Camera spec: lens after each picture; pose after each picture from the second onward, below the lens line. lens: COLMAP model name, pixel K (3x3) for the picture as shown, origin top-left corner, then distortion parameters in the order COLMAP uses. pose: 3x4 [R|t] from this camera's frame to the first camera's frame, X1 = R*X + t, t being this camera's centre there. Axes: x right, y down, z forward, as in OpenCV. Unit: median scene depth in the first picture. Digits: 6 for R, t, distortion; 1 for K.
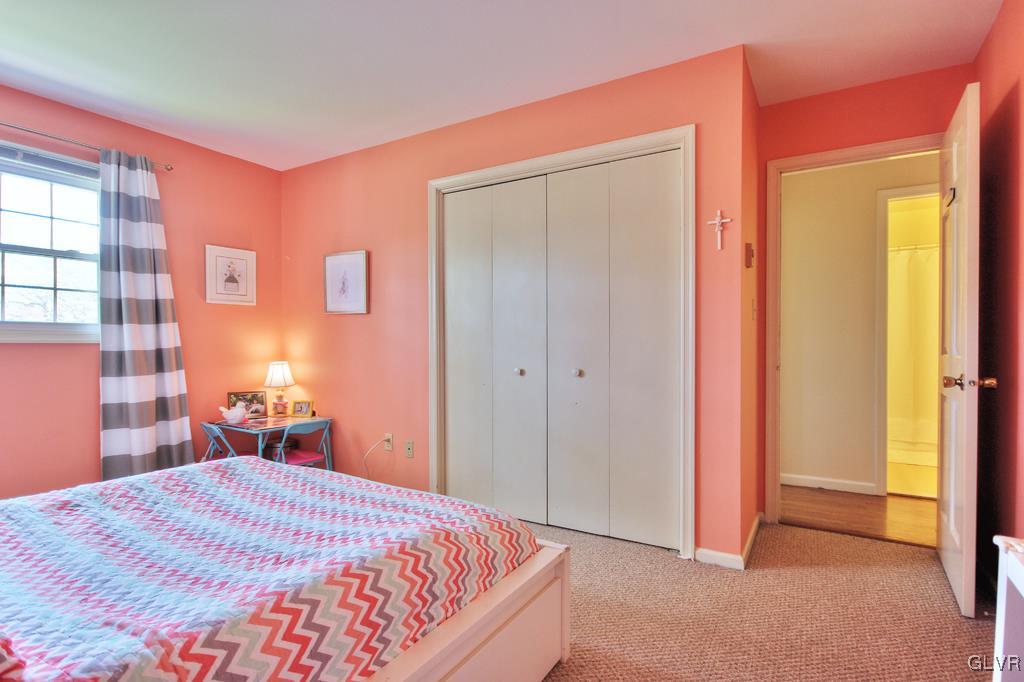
lens RADIAL K [[497.5, 0, 511.8], [0, 497.5, 344.5], [0, 0, 1]] dist [-0.004165, -0.000474]
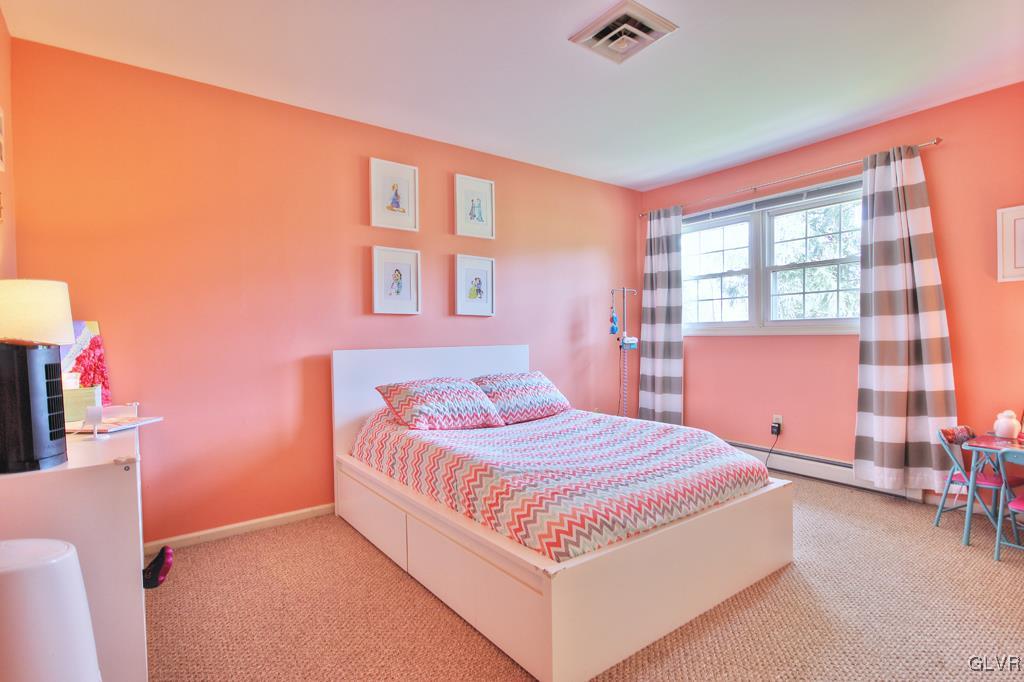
lens RADIAL K [[497.5, 0, 512.6], [0, 497.5, 340.5], [0, 0, 1]] dist [-0.004165, -0.000474]
pose [[-0.353599, 0.005808, -0.935379, 0.486582], [0.008991, 0.999956, 0.002810, 0.000971], [0.935354, -0.007417, -0.353636, 0.647337]]
